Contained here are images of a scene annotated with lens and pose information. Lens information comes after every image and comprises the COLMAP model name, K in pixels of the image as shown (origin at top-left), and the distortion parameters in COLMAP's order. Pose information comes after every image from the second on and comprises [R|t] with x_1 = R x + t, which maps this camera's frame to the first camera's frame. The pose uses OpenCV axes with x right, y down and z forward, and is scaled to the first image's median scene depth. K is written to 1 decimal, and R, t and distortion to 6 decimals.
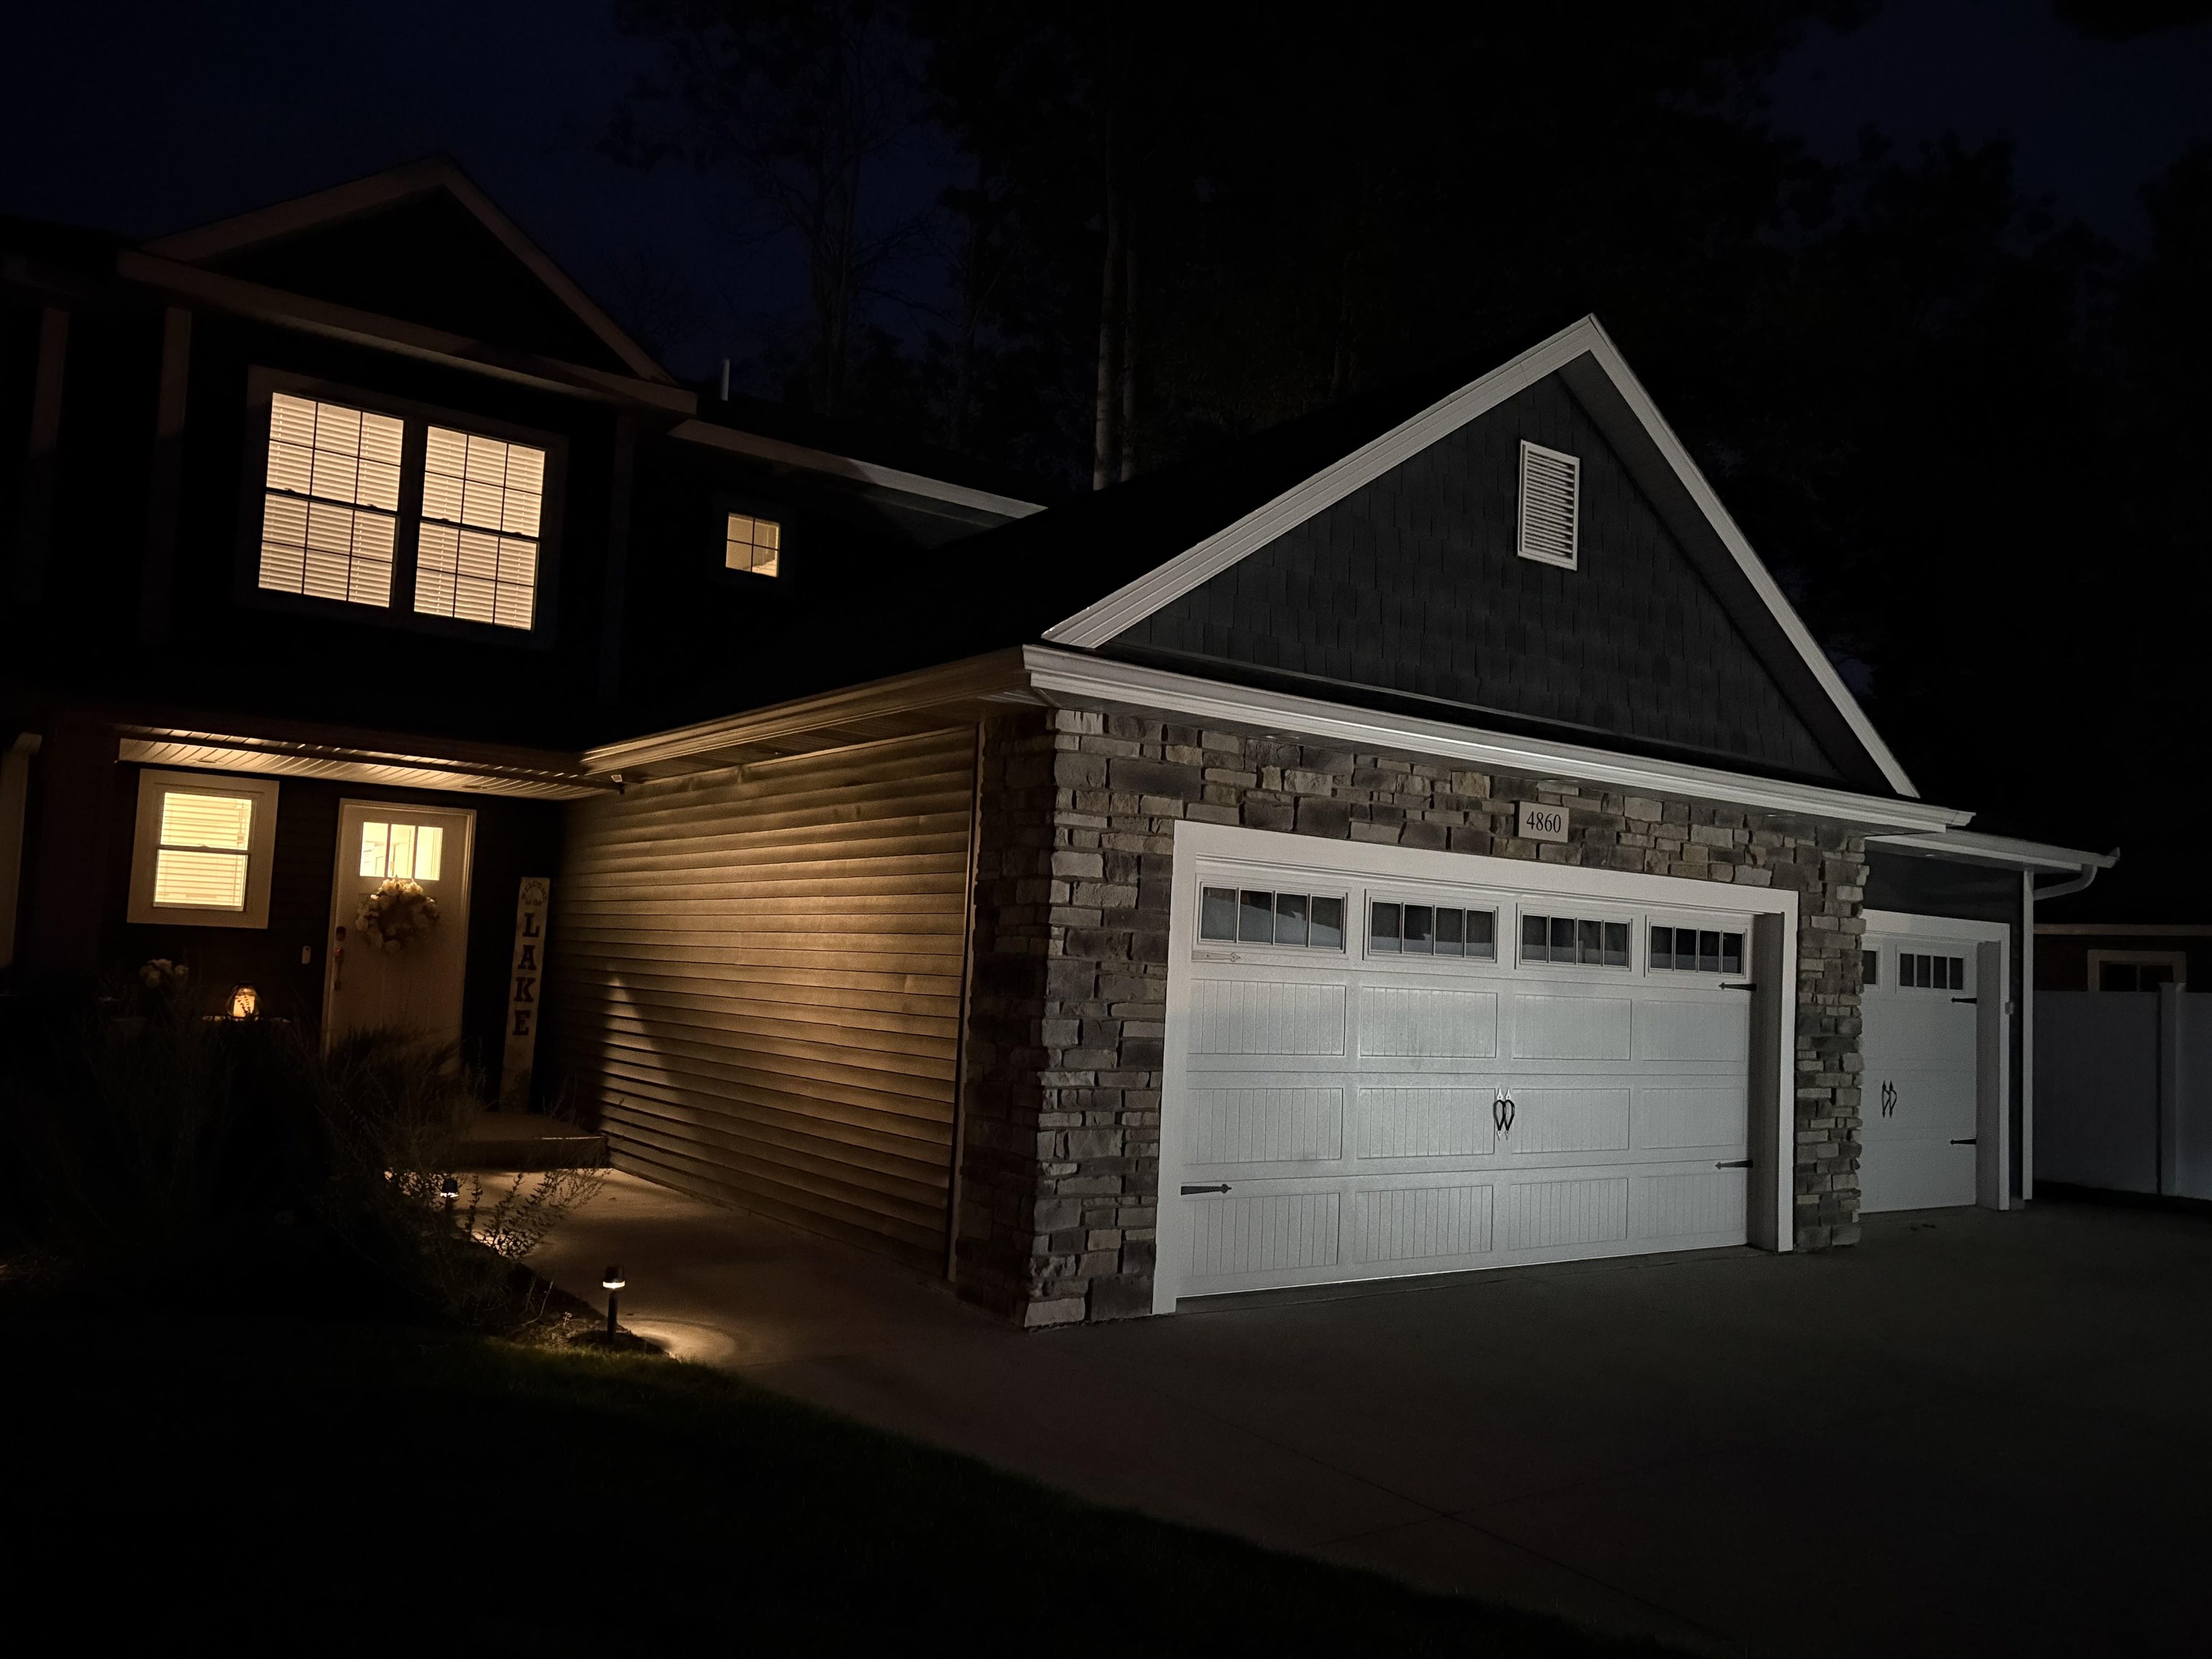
lens RADIAL K [[1671.4, 0, 1111.8], [0, 1671.4, 828.1], [0, 0, 1]] dist [0.027120, -0.010504]
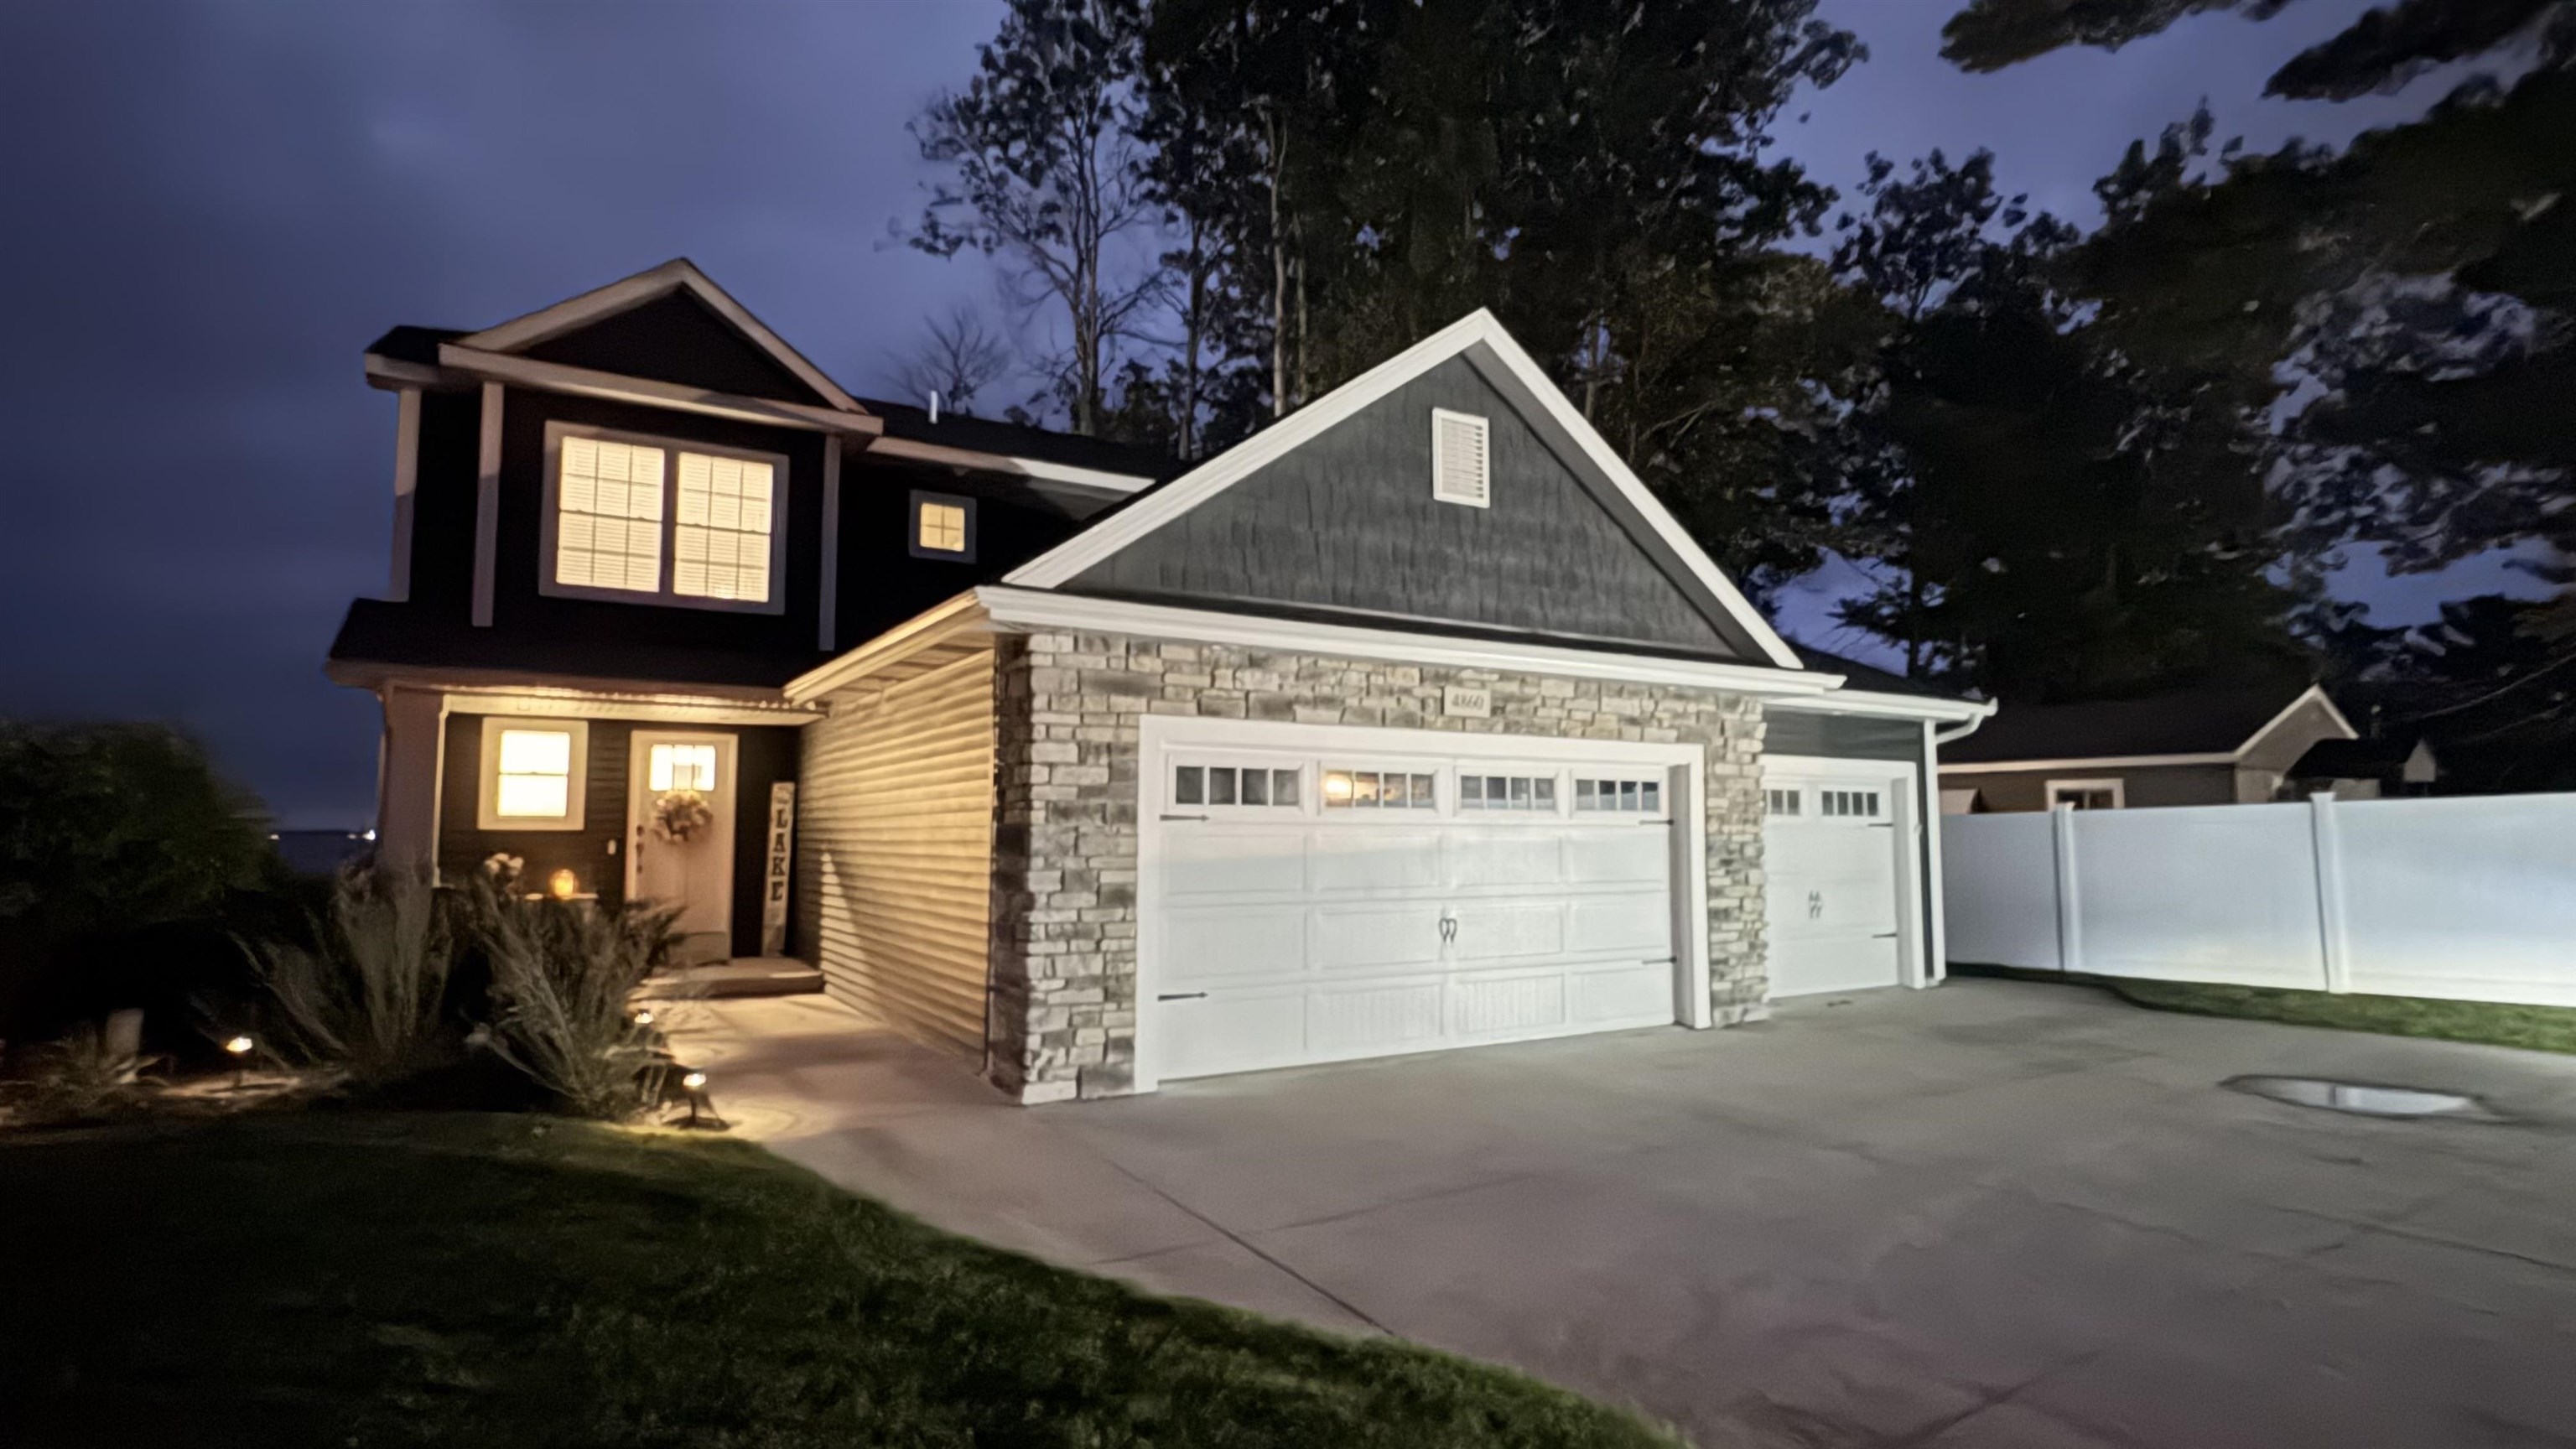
lens RADIAL K [[1269.0, 0, 1286.3], [0, 1269.0, 718.9], [0, 0, 1]] dist [-0.005650, 0.001381]
pose [[0.996245, -0.051881, -0.069314, 0.160867], [0.051377, 0.998639, -0.009024, 0.009708], [0.069688, 0.005429, 0.997554, 0.011755]]
